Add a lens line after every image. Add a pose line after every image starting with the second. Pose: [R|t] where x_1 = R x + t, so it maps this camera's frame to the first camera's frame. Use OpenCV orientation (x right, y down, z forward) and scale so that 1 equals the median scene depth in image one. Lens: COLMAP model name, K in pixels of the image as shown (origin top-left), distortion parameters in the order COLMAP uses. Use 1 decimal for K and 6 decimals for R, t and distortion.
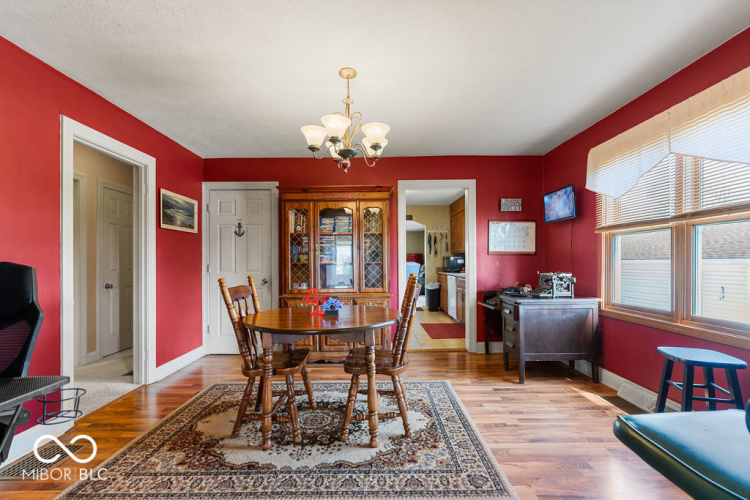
lens RADIAL K [[332.0, 0, 374.3], [0, 332.0, 263.3], [0, 0, 1]] dist [-0.007500, 0.001191]
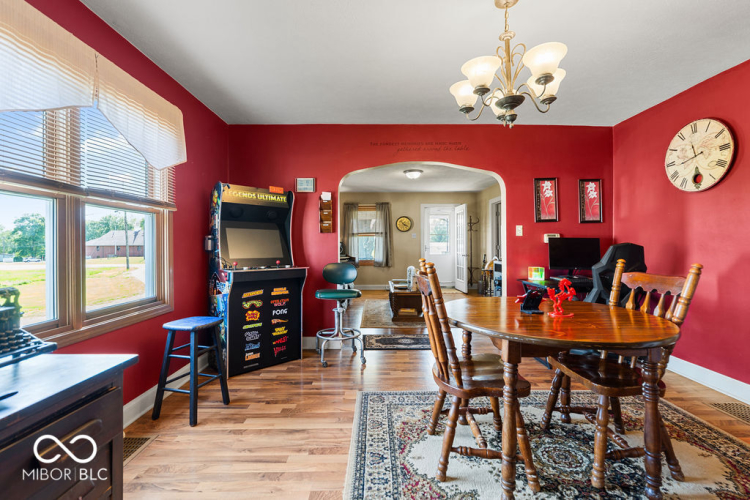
lens RADIAL K [[332.0, 0, 378.1], [0, 332.0, 244.3], [0, 0, 1]] dist [-0.007500, 0.001191]
pose [[-0.999783, 0.009870, -0.018356, 0.137366], [0.009895, 0.999950, -0.001221, -0.001862], [0.018343, -0.001403, -0.999831, 1.000212]]
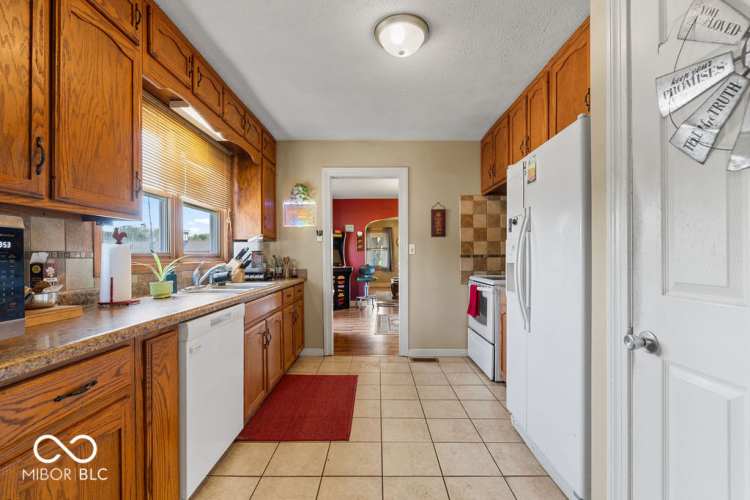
lens RADIAL K [[332.0, 0, 376.3], [0, 332.0, 254.2], [0, 0, 1]] dist [-0.007500, 0.001191]
pose [[-0.999924, 0.011311, 0.004819, 0.158261], [0.011291, 0.999927, -0.004292, -0.007981], [-0.004867, -0.004237, -0.999979, 1.965490]]
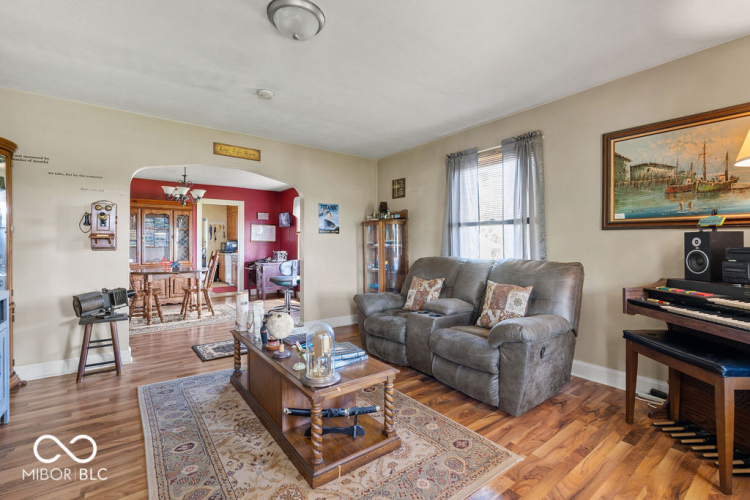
lens RADIAL K [[332.0, 0, 375.7], [0, 332.0, 242.0], [0, 0, 1]] dist [-0.007500, 0.001191]
pose [[0.789791, 0.011610, 0.613267, -0.244704], [-0.001761, 0.999860, -0.016661, 0.003285], [-0.613374, 0.012079, 0.789700, -0.904810]]
